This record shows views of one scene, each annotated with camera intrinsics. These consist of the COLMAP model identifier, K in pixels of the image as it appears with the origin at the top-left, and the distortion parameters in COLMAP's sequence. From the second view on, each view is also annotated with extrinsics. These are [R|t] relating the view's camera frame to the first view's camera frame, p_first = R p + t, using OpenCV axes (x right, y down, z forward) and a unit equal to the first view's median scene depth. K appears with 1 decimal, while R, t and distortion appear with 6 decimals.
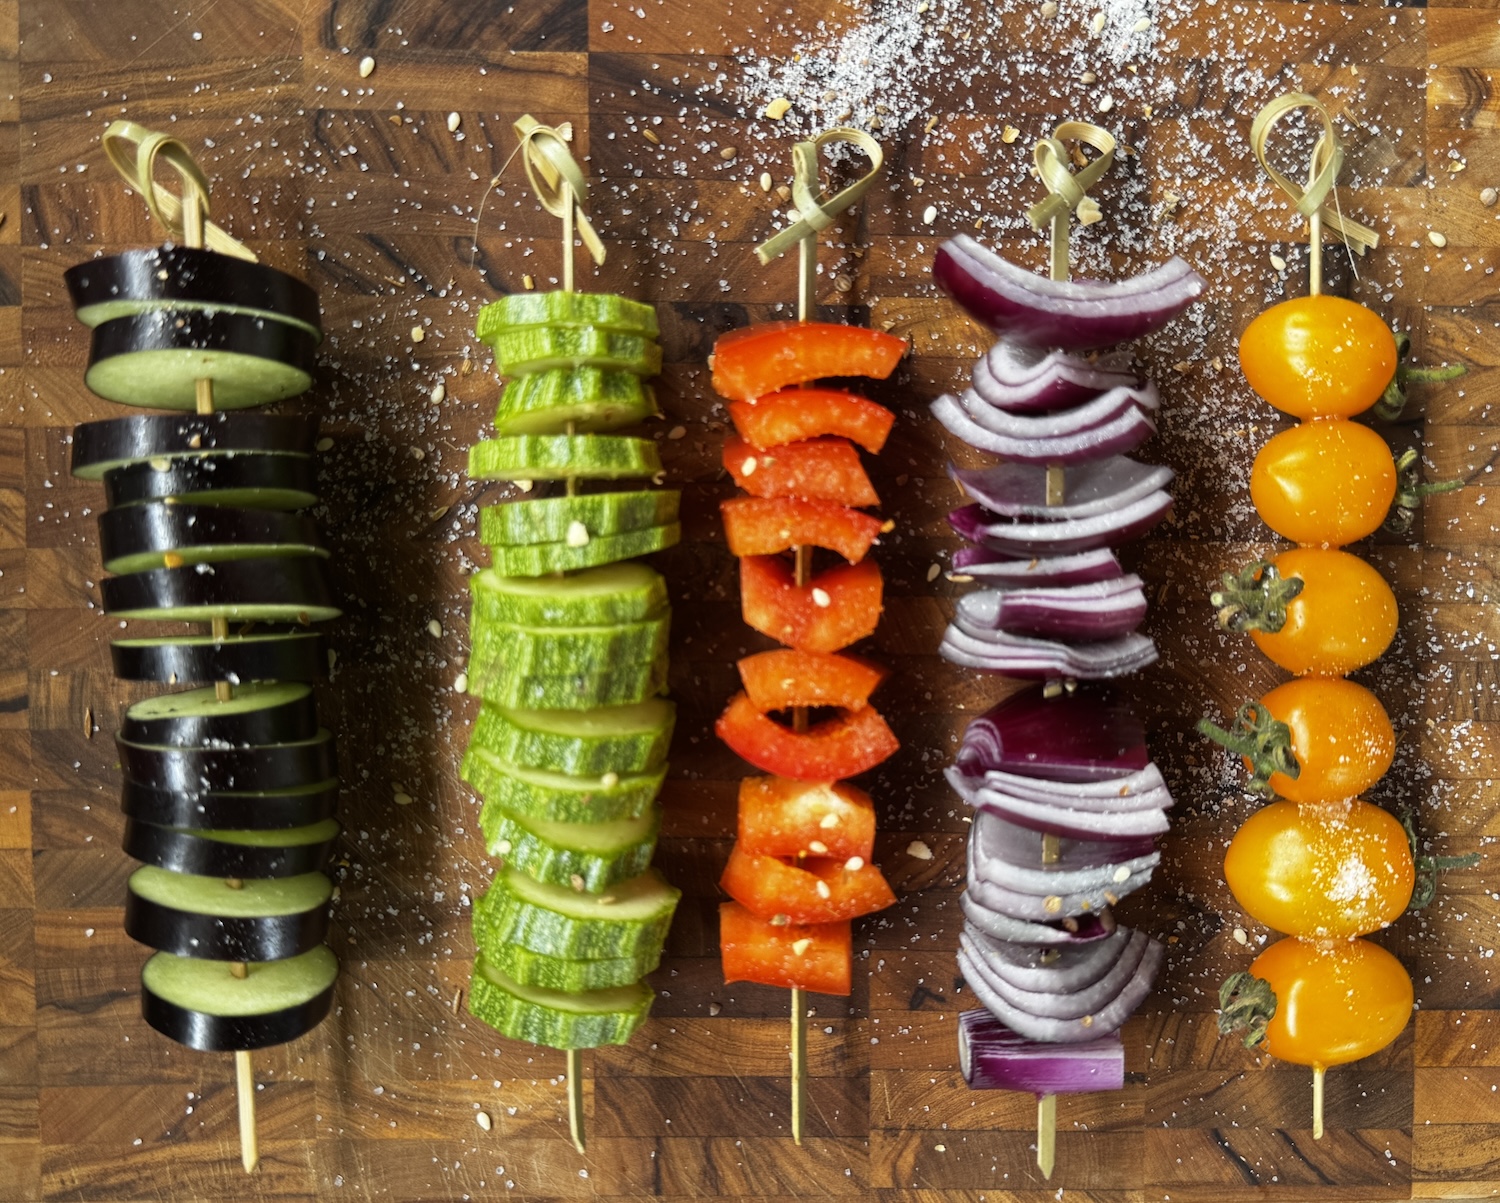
lens RADIAL K [[1860.0, 0, 748.0], [0, 1860.0, 599.5], [0, 0, 1]] dist [0.066499, 0.000000]
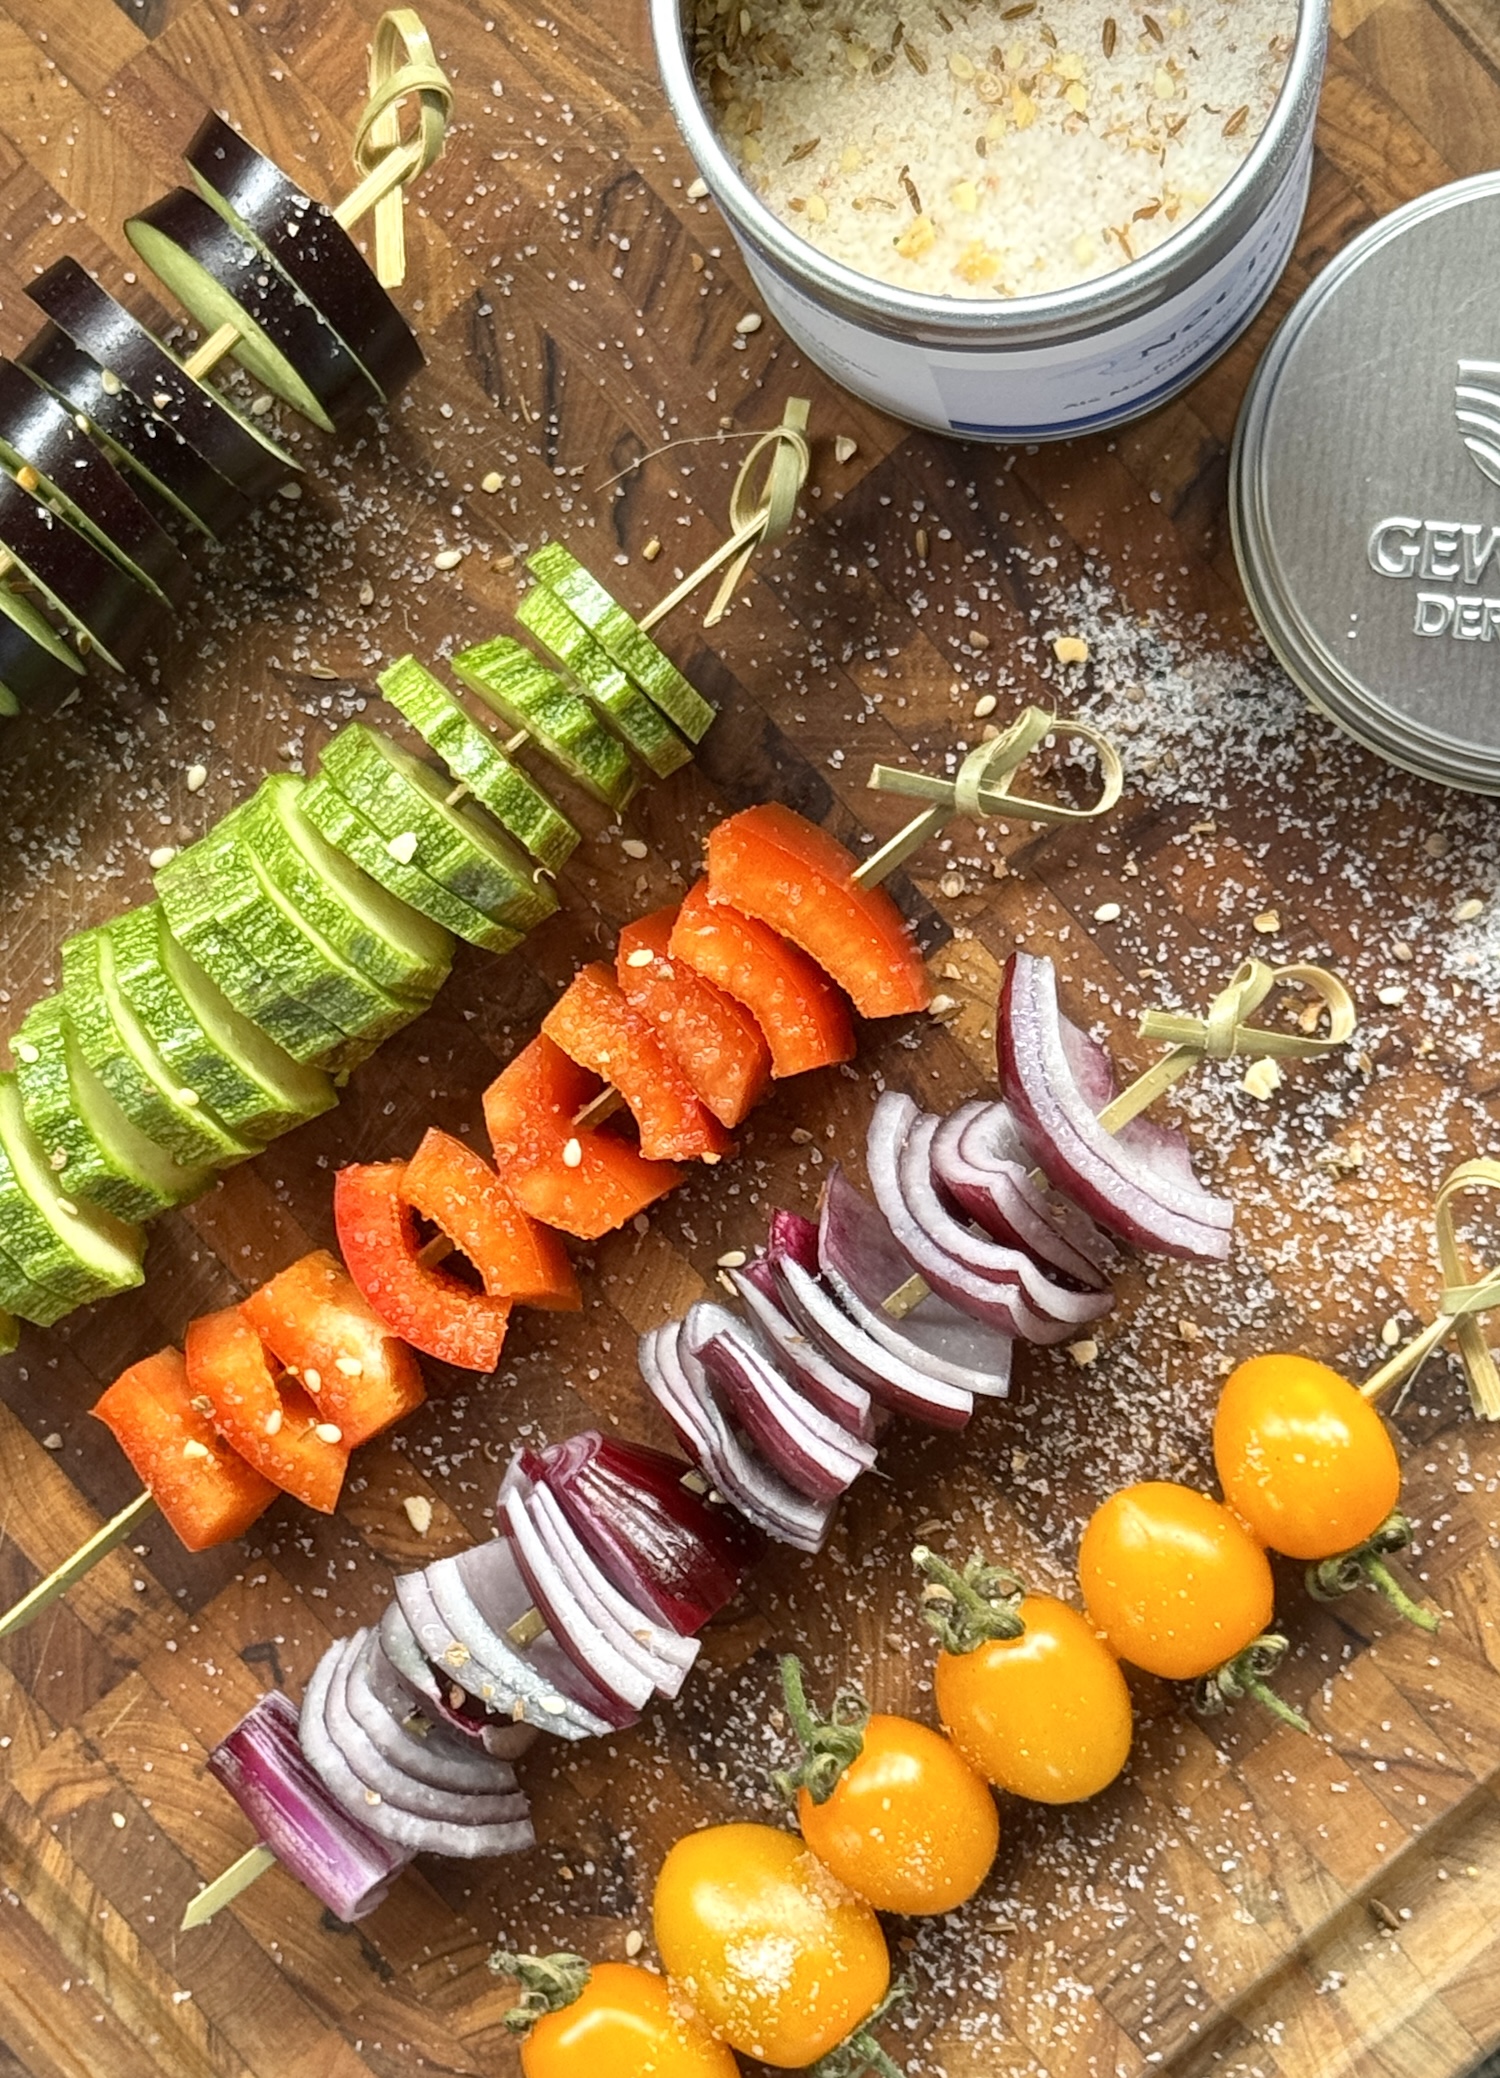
lens RADIAL K [[5254.8, 0, 749.4], [0, 5254.8, 1040.4], [0, 0, 1]] dist [0.103170, 0.000000]
pose [[0.662735, 0.746827, -0.055059, 0.154743], [-0.747447, 0.664204, 0.012455, -0.100293], [0.045872, 0.032899, 0.998405, -0.976916]]
